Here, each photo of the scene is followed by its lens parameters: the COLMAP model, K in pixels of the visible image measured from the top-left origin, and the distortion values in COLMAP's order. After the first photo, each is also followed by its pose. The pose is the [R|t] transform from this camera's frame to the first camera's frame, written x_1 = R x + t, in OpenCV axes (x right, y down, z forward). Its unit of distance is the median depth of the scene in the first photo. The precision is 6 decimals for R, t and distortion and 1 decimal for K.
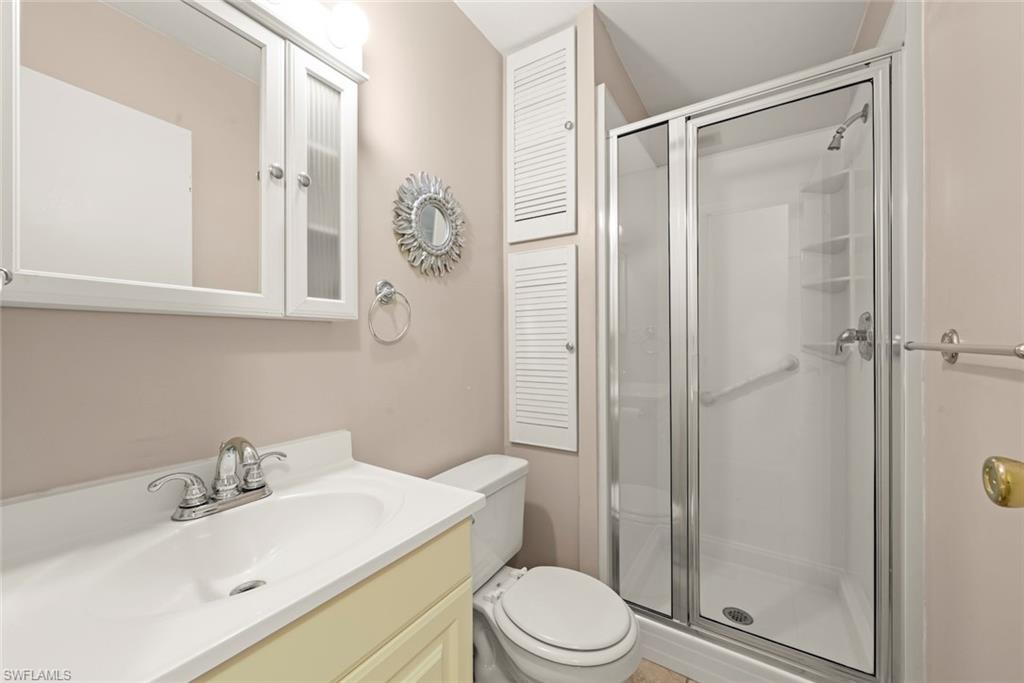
lens RADIAL K [[380.9, 0, 513.8], [0, 380.9, 339.1], [0, 0, 1]] dist [-0.002252, 0.000051]
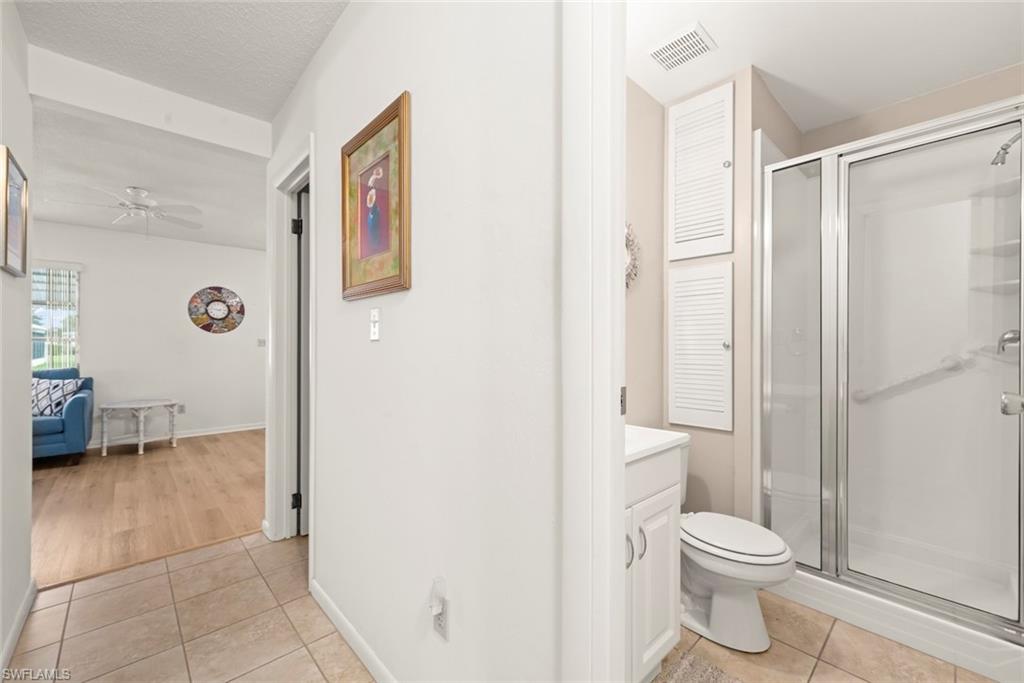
lens RADIAL K [[412.2, 0, 512.8], [0, 412.2, 343.2], [0, 0, 1]] dist [0.001746, -0.000136]
pose [[0.968460, 0.006496, -0.249085, -0.187898], [-0.005585, 0.999975, 0.004362, 0.011766], [0.249107, -0.002834, 0.968472, -0.456362]]
